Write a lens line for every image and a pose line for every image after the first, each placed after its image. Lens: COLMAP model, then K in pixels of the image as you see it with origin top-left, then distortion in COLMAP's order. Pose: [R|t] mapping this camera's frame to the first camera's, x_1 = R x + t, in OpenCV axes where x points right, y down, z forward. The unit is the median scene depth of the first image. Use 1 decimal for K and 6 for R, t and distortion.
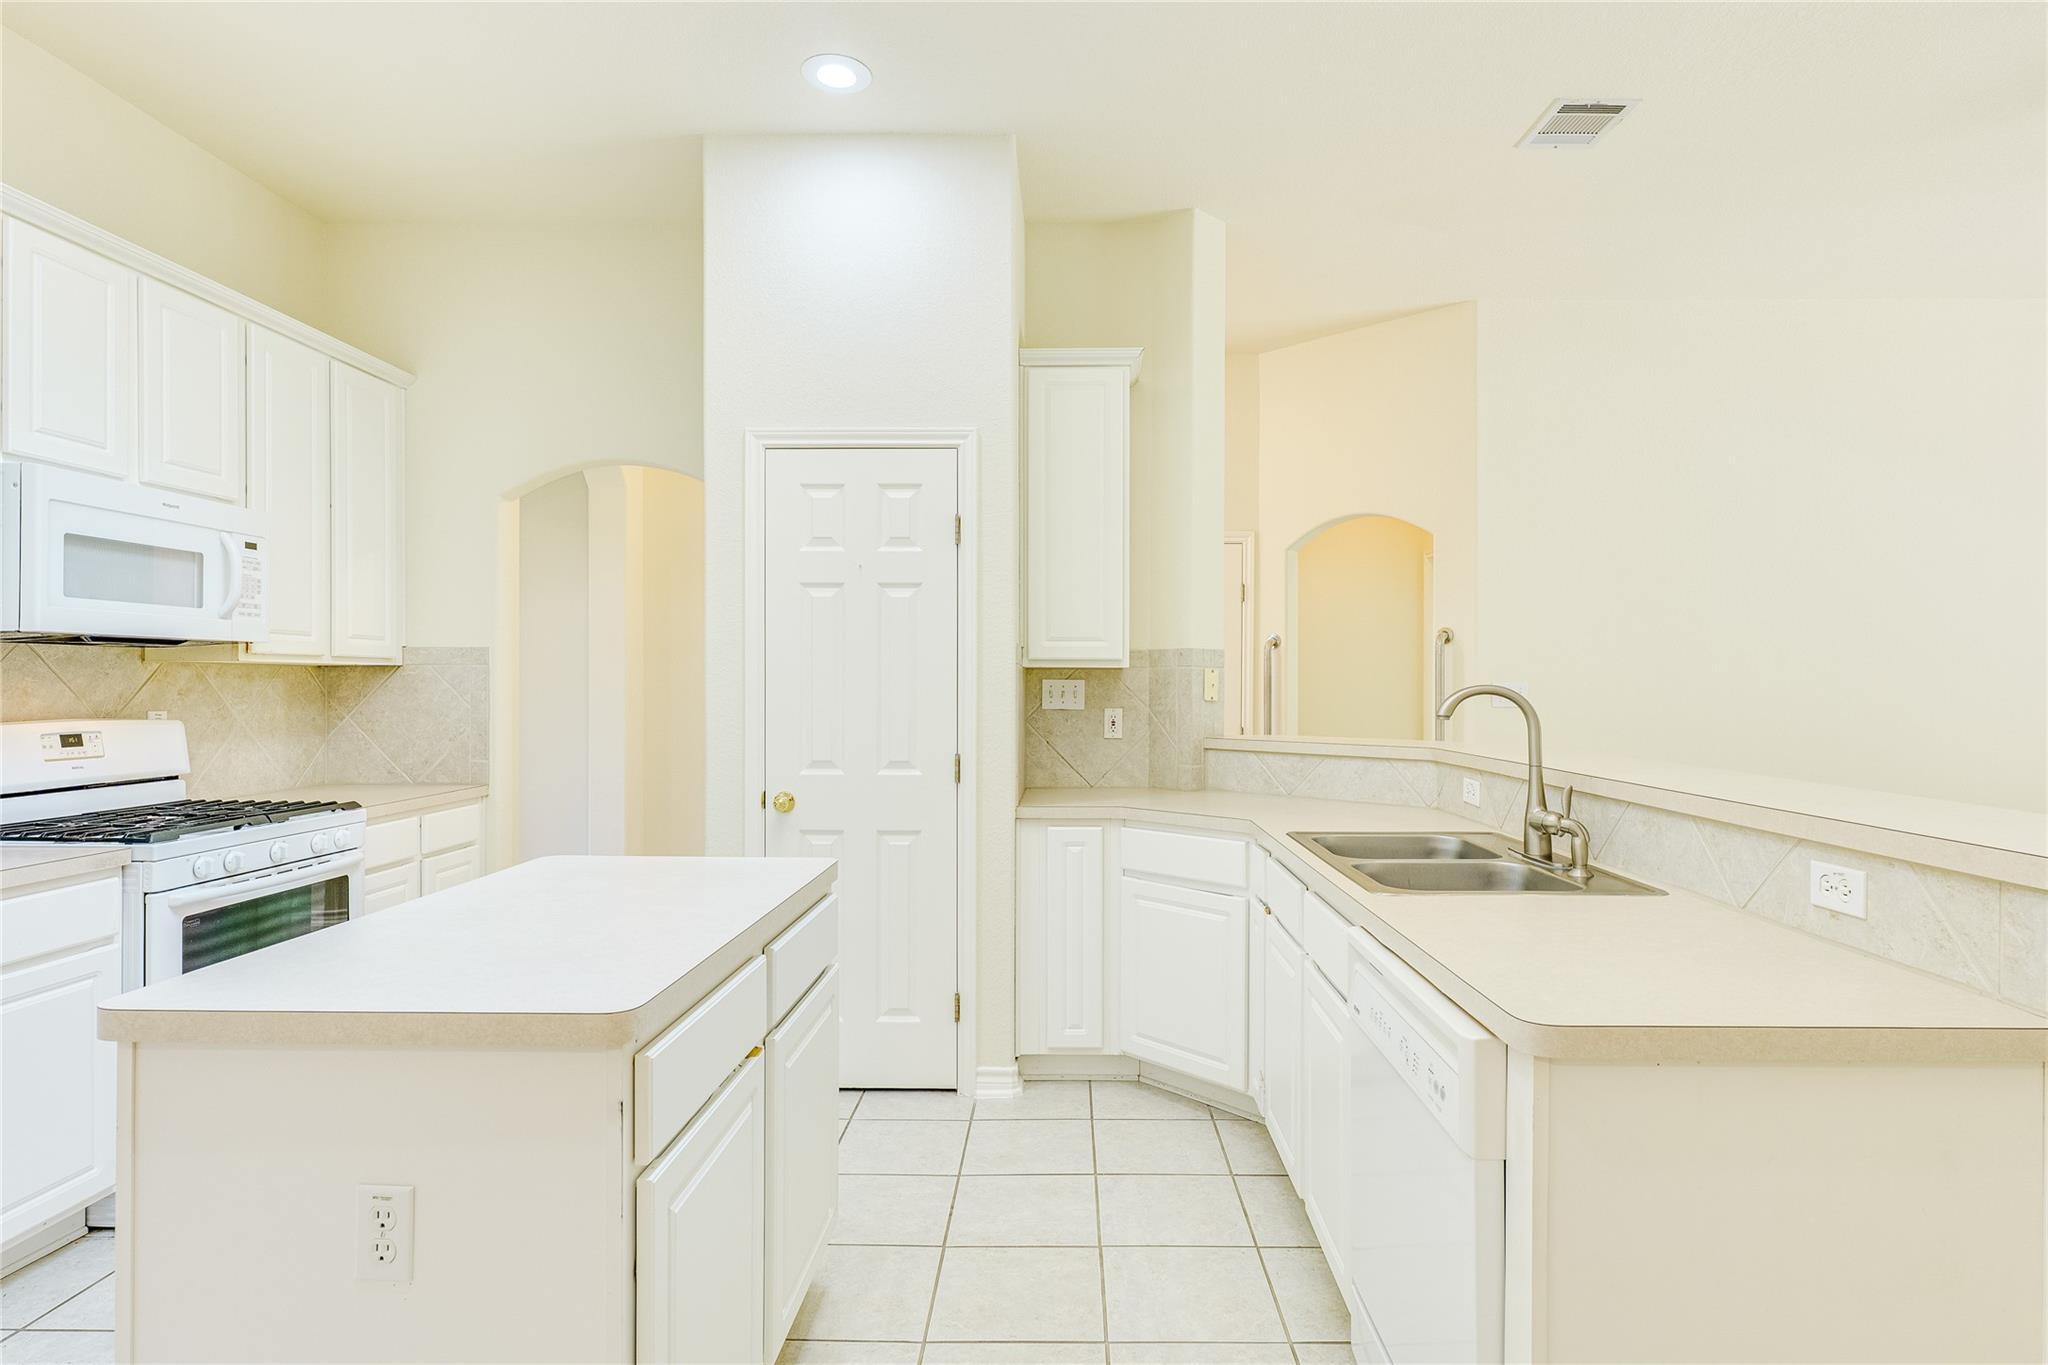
lens RADIAL K [[1073.0, 0, 1049.5], [0, 1073.0, 683.7], [0, 0, 1]] dist [-0.000415, -0.000586]
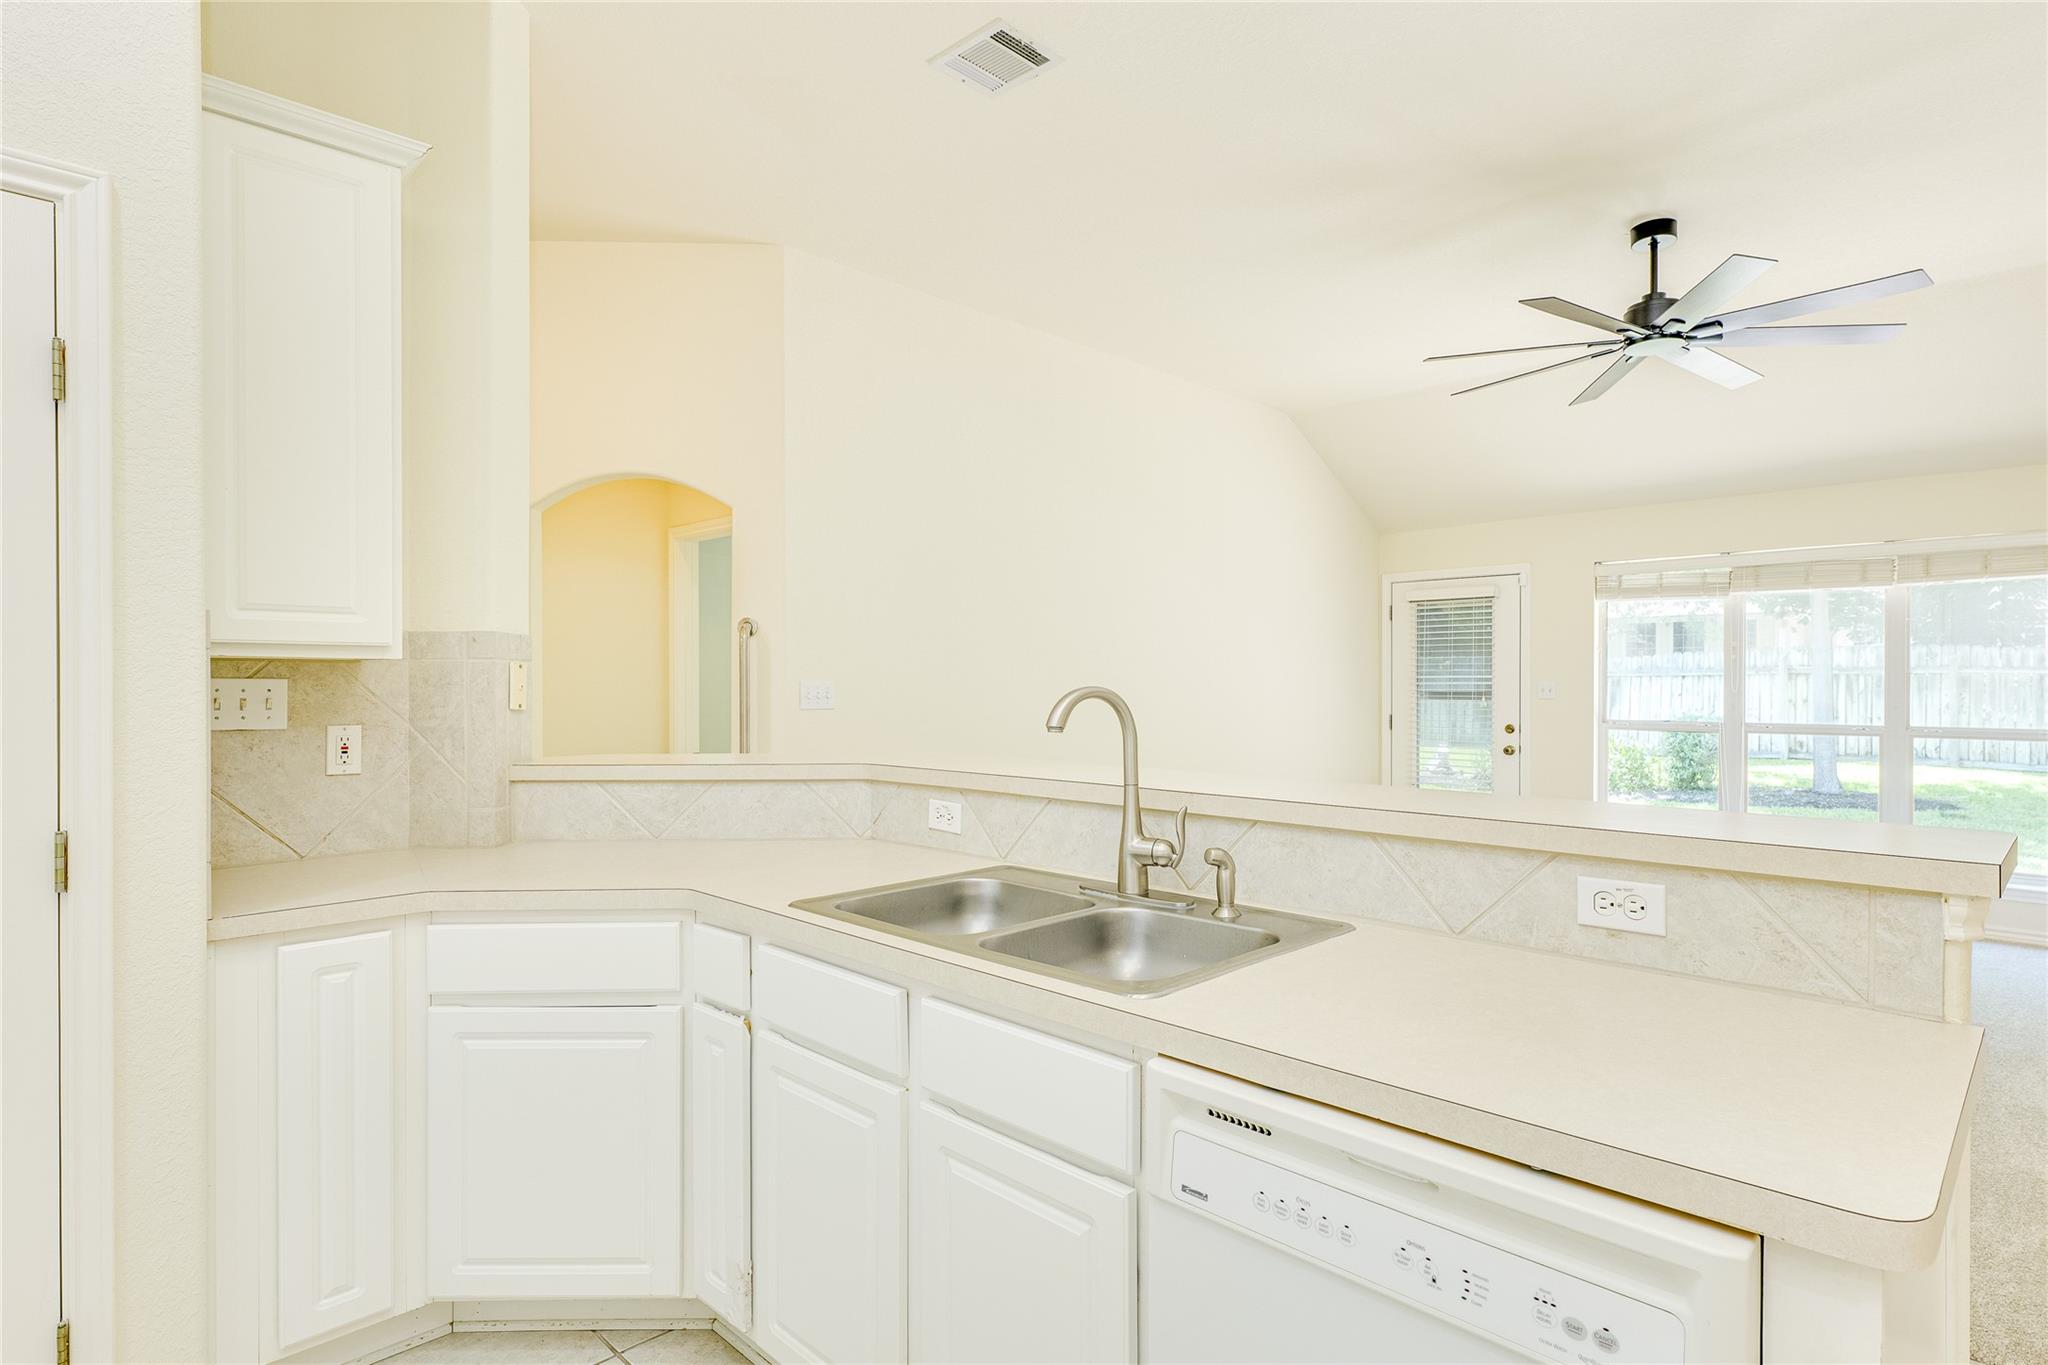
lens RADIAL K [[1073.0, 0, 1049.5], [0, 1073.0, 683.7], [0, 0, 1]] dist [-0.000415, -0.000586]
pose [[0.685844, -0.003953, 0.727738, -0.131922], [0.002424, 0.999992, 0.003148, -0.002289], [-0.727744, -0.000395, 0.685848, 0.340788]]
